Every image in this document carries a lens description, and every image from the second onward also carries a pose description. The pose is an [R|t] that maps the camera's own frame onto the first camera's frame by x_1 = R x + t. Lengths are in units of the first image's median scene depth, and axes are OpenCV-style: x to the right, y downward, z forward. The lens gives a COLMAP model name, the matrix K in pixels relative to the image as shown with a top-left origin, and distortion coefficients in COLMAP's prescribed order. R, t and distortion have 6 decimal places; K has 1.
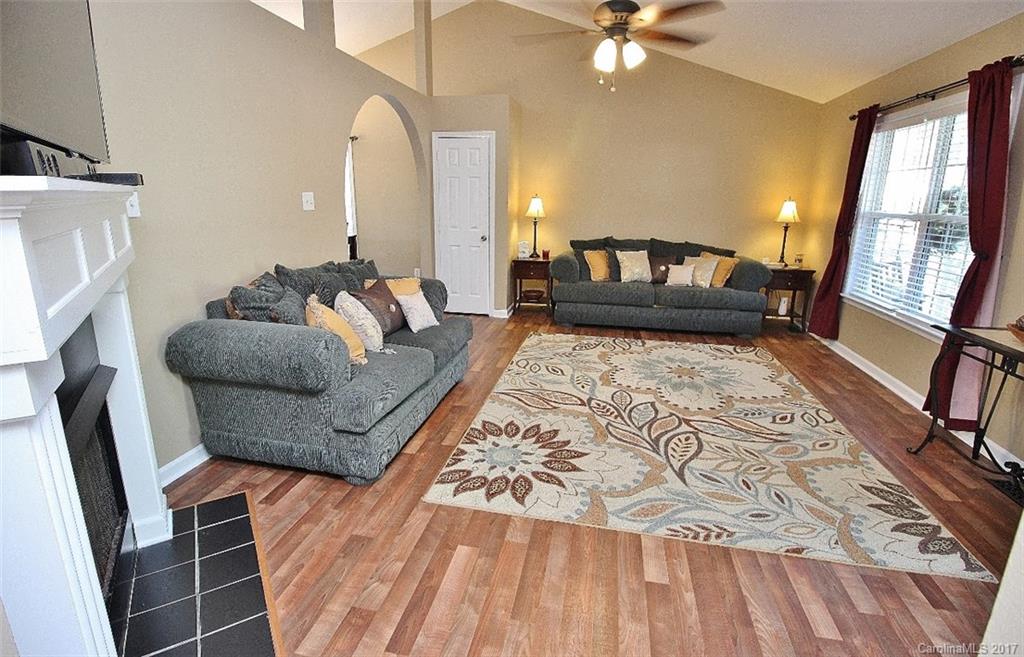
lens RADIAL K [[483.3, 0, 510.7], [0, 483.3, 319.6], [0, 0, 1]] dist [-0.015211, -0.001631]
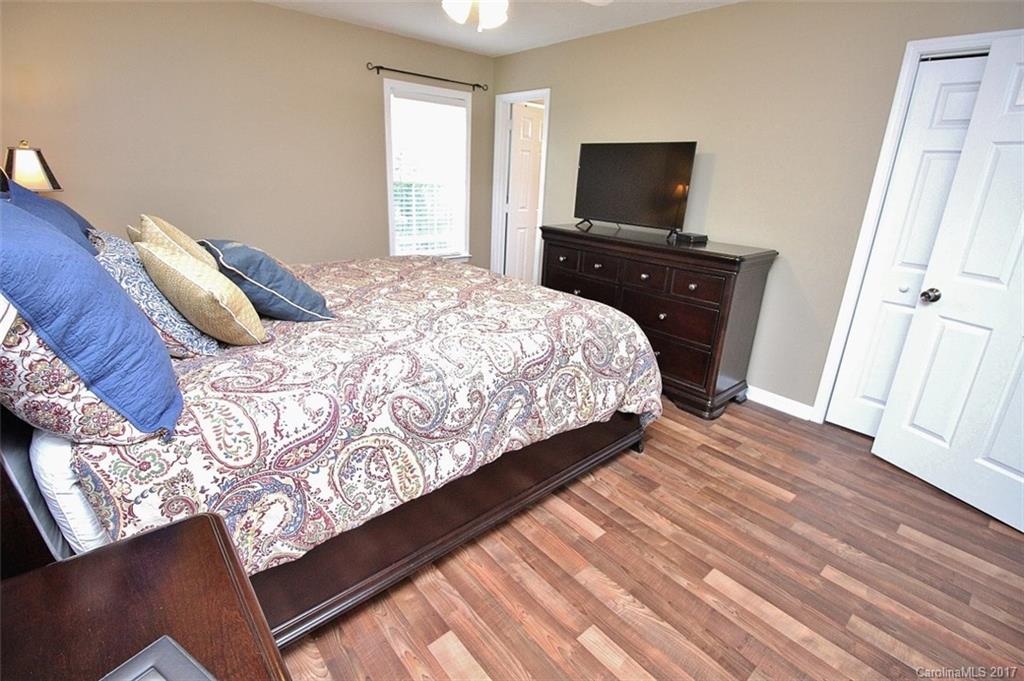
lens RADIAL K [[472.7, 0, 509.7], [0, 472.7, 332.6], [0, 0, 1]] dist [-0.004413, -0.010833]
pose [[-0.608714, 0.211731, -0.764616, 0.637138], [-0.247058, 0.865231, 0.436277, -0.110178], [0.753943, 0.454472, -0.474368, 0.494467]]
